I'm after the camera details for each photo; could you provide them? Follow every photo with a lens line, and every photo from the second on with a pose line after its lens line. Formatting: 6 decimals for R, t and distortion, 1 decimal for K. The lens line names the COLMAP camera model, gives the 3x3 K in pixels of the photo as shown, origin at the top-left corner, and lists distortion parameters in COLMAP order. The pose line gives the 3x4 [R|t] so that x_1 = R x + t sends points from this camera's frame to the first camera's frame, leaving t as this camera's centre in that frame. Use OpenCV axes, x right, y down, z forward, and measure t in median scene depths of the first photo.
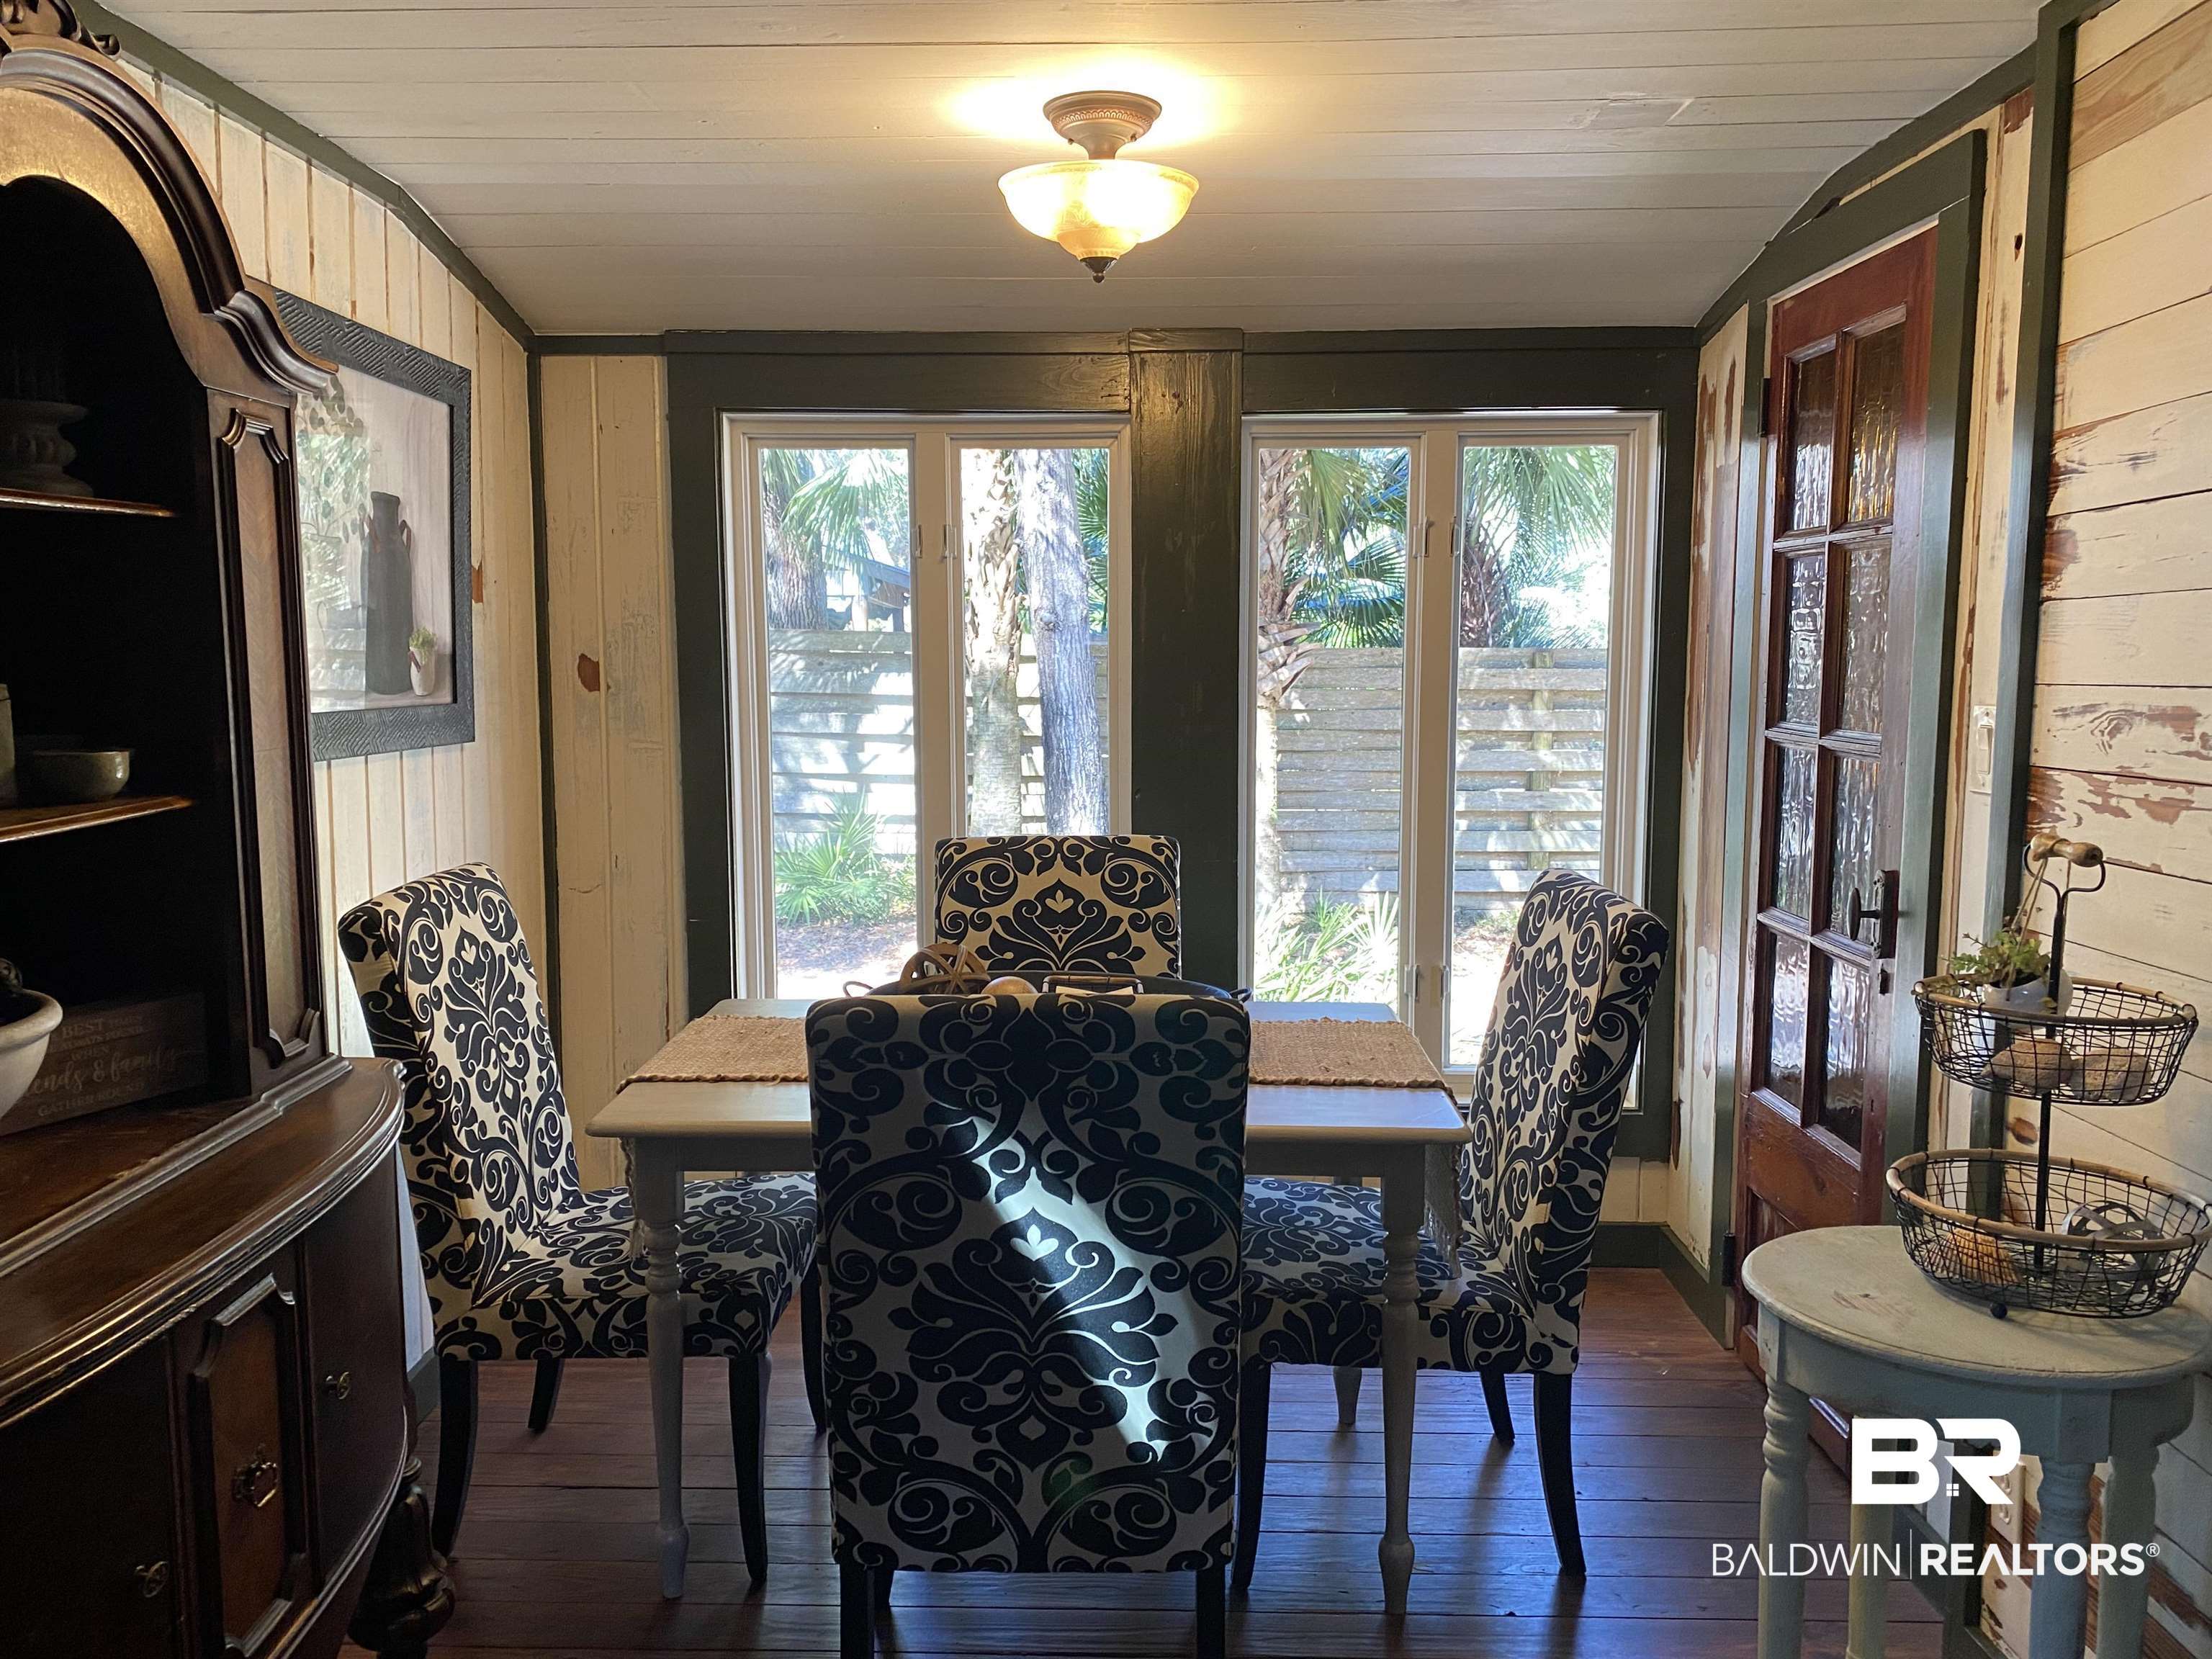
lens RADIAL K [[1680.7, 0, 1088.2], [0, 1680.7, 827.0], [0, 0, 1]] dist [0.045528, -0.043472]
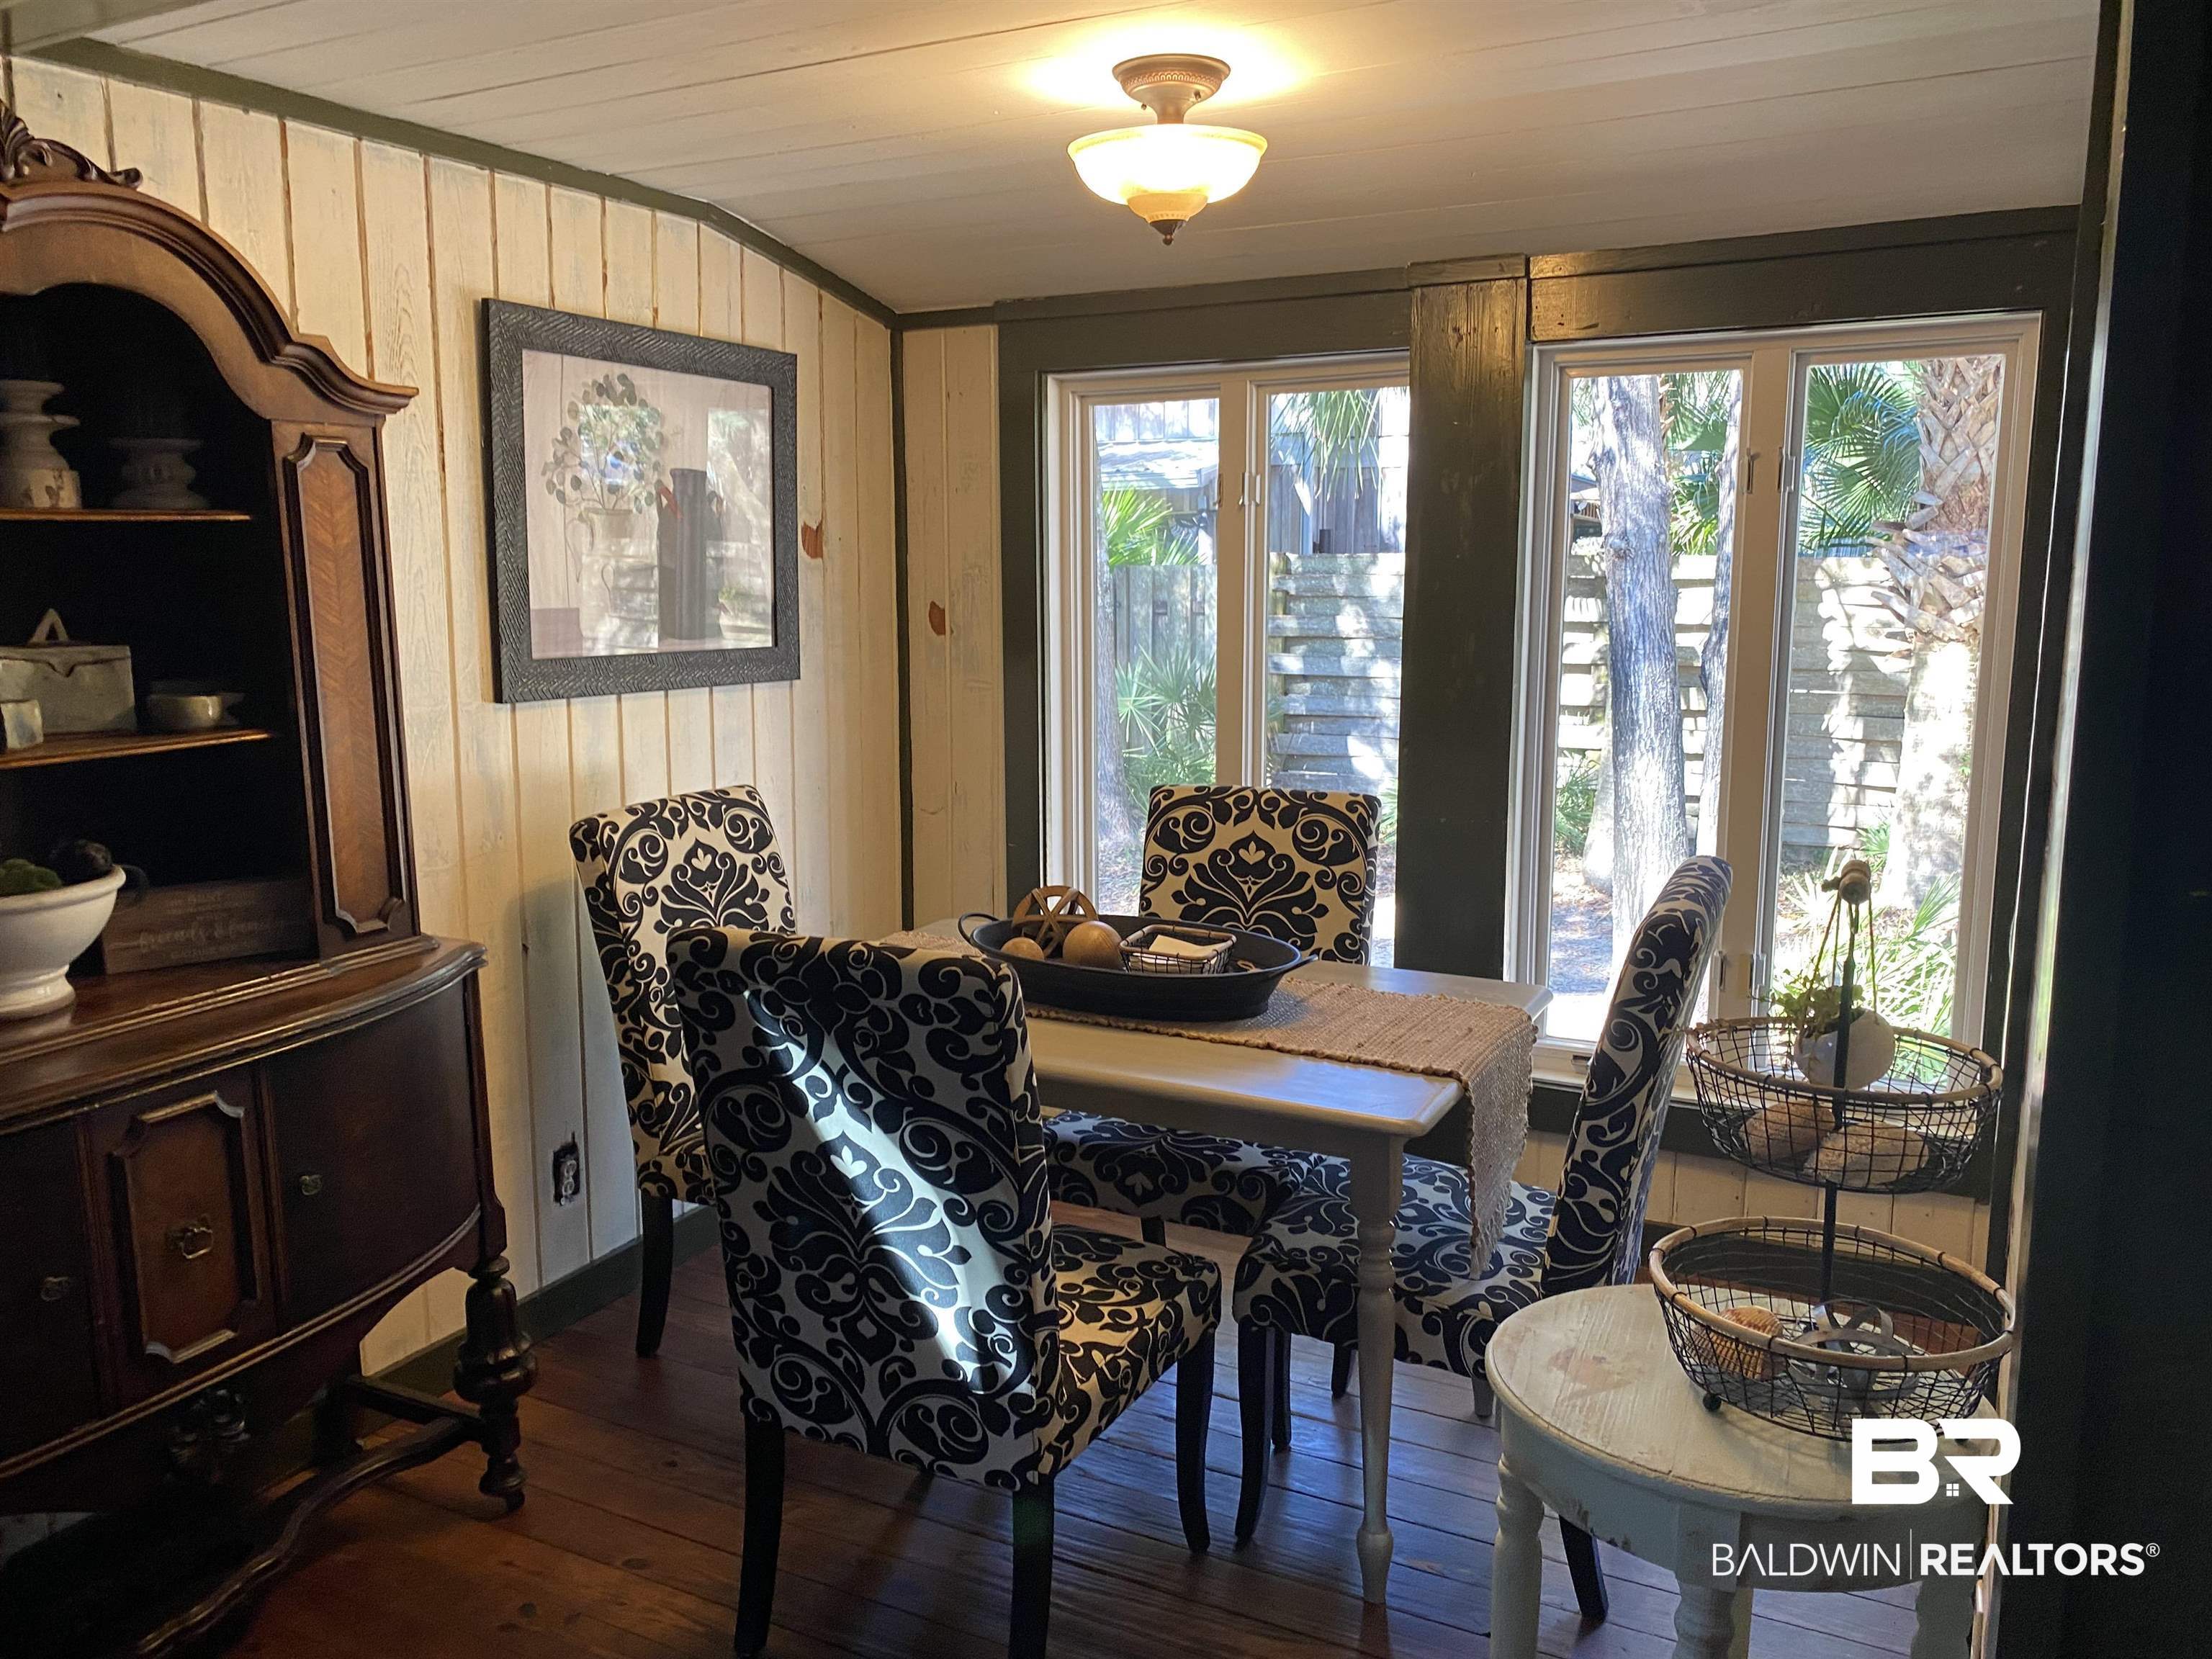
lens RADIAL K [[1680.7, 0, 1086.4], [0, 1680.7, 827.5], [0, 0, 1]] dist [0.045528, -0.043472]
pose [[0.897277, 0.064755, -0.436693, 0.428630], [-0.043645, 0.997350, 0.058215, -0.032601], [0.439305, -0.033176, 0.897725, 0.060818]]
